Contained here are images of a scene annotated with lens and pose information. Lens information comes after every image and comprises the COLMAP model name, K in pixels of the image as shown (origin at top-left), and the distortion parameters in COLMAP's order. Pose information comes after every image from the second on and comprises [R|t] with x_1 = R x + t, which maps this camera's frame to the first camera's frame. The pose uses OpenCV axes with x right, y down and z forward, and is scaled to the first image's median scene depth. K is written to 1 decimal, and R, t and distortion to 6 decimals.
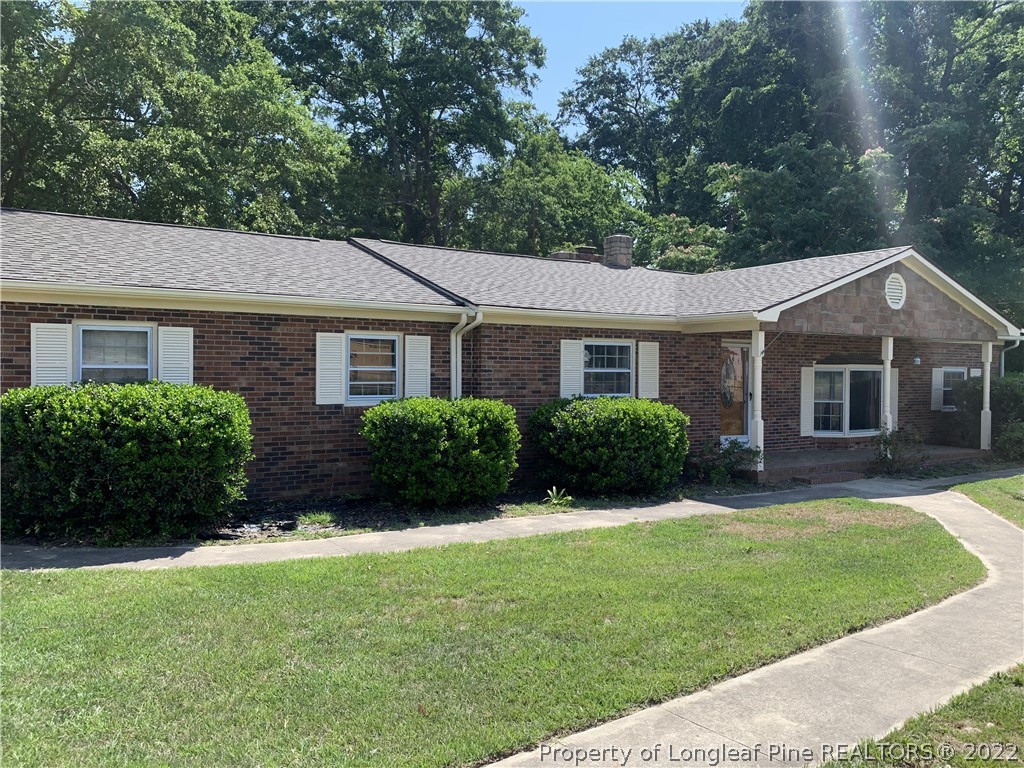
lens RADIAL K [[785.2, 0, 513.8], [0, 785.2, 379.8], [0, 0, 1]] dist [0.040874, -0.017157]
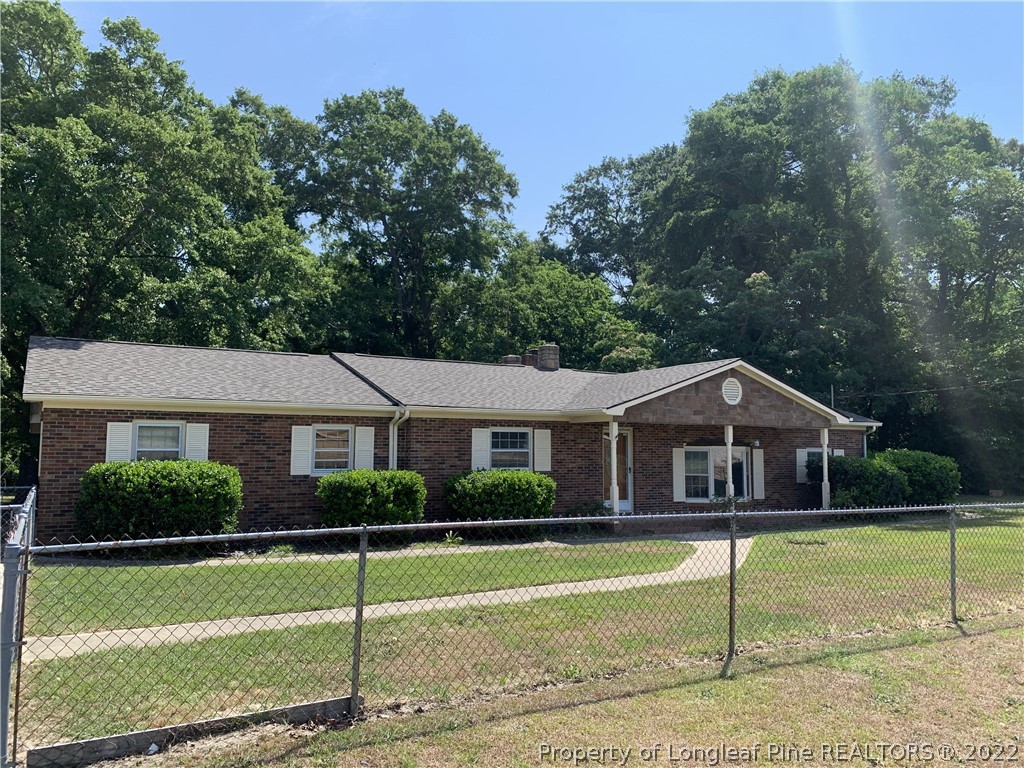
lens RADIAL K [[785.2, 0, 509.3], [0, 785.2, 386.9], [0, 0, 1]] dist [0.040874, -0.017157]
pose [[0.999242, -0.007995, -0.038105, 0.157584], [0.004228, 0.995184, -0.097930, 0.010115], [0.038705, 0.097695, 0.994463, -0.339387]]
